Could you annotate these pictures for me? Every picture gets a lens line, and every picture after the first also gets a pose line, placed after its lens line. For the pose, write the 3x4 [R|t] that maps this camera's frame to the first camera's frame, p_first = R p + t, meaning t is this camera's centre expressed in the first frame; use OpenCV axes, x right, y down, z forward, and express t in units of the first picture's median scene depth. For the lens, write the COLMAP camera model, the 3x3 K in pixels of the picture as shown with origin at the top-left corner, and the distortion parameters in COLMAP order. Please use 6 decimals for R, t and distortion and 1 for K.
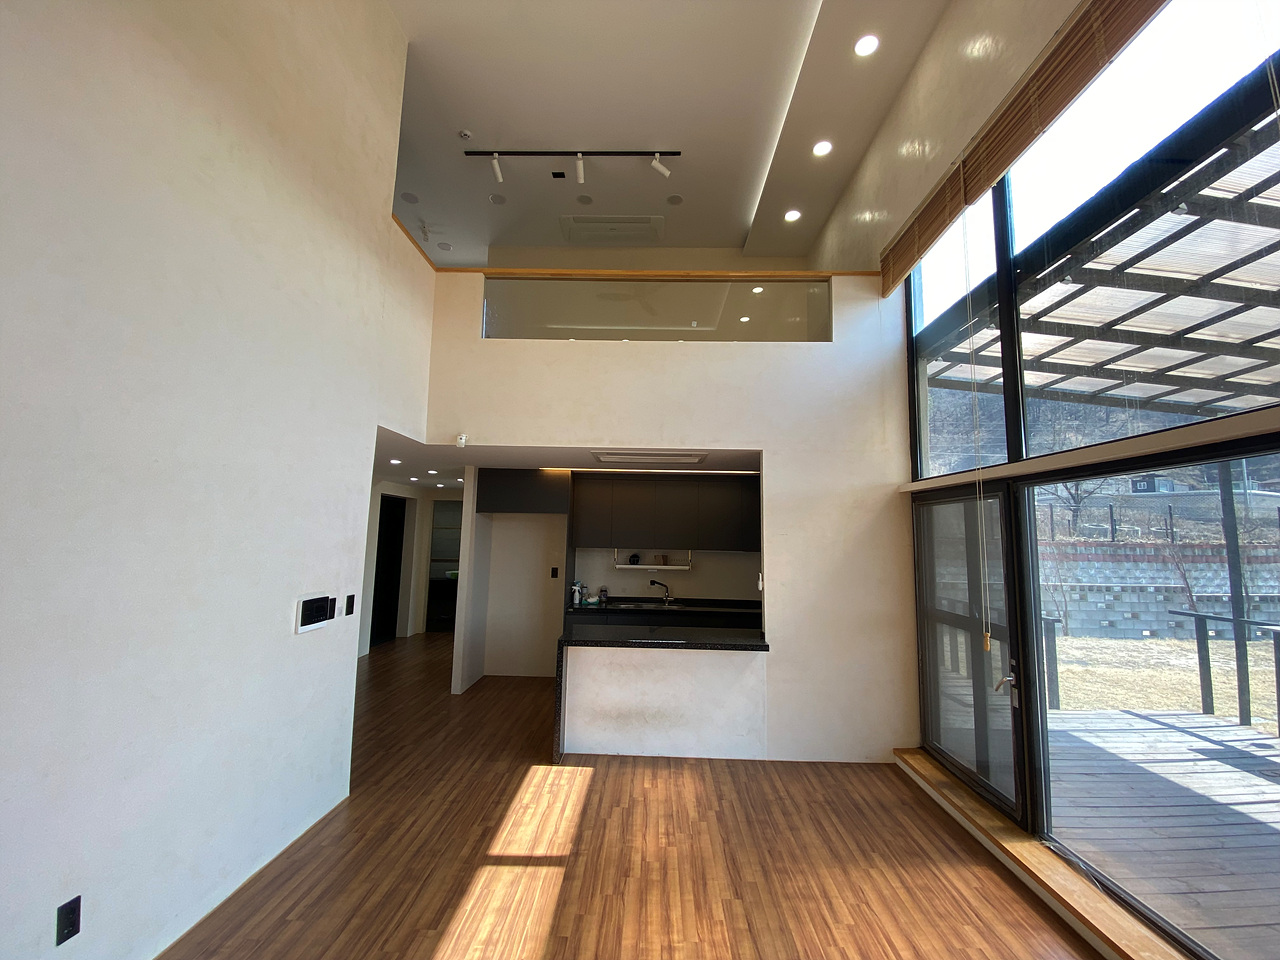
lens RADIAL K [[519.8, 0, 636.8], [0, 519.8, 476.6], [0, 0, 1]] dist [-0.014826, -0.008944]
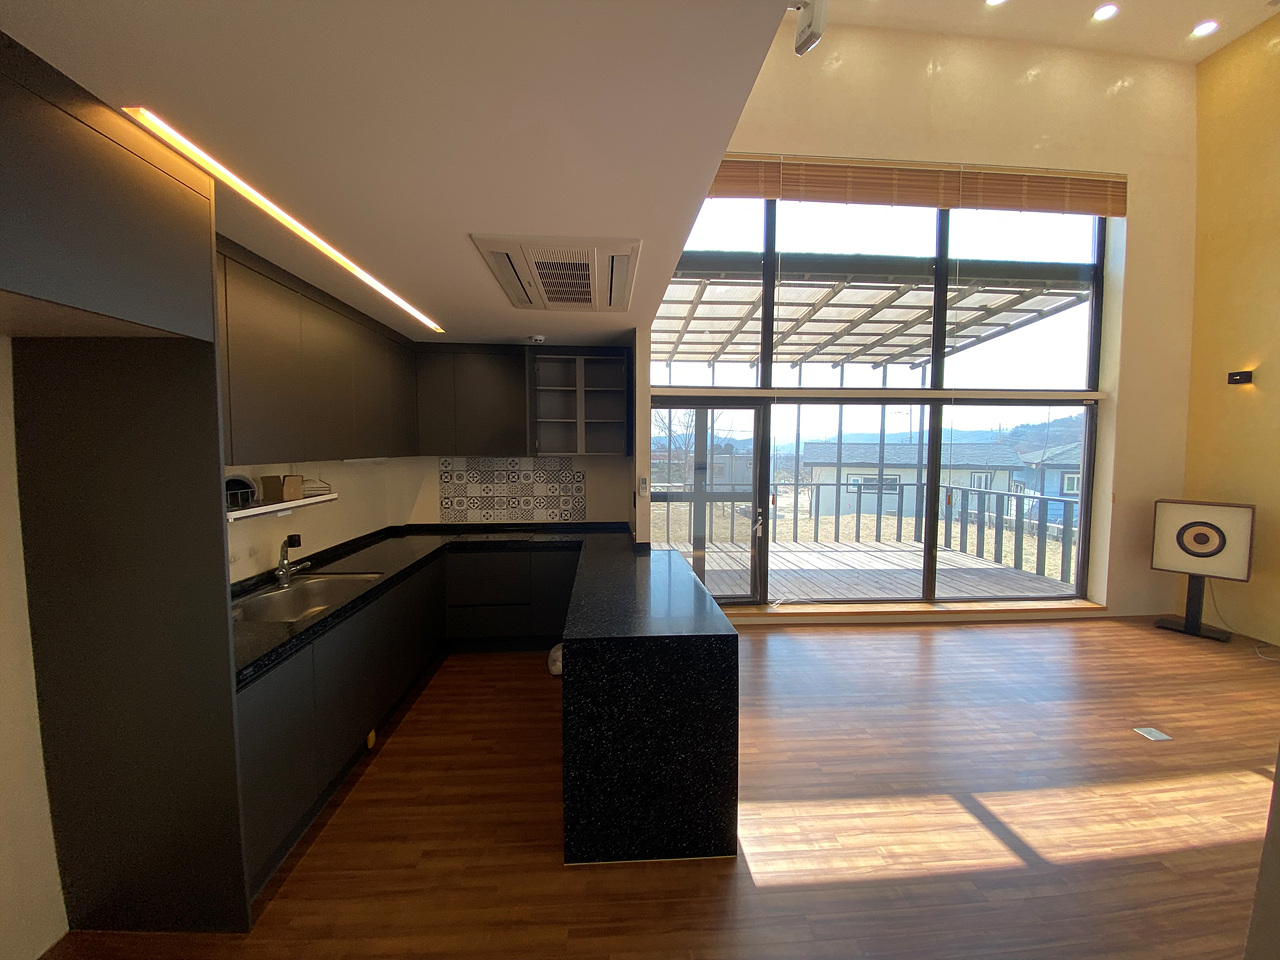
lens RADIAL K [[519.8, 0, 635.3], [0, 519.8, 478.9], [0, 0, 1]] dist [-0.014826, -0.008944]
pose [[-0.094858, -0.074246, 0.992718, -0.824852], [-0.114688, 0.991390, 0.063188, 0.198101], [-0.988862, -0.107859, -0.102556, 1.531268]]
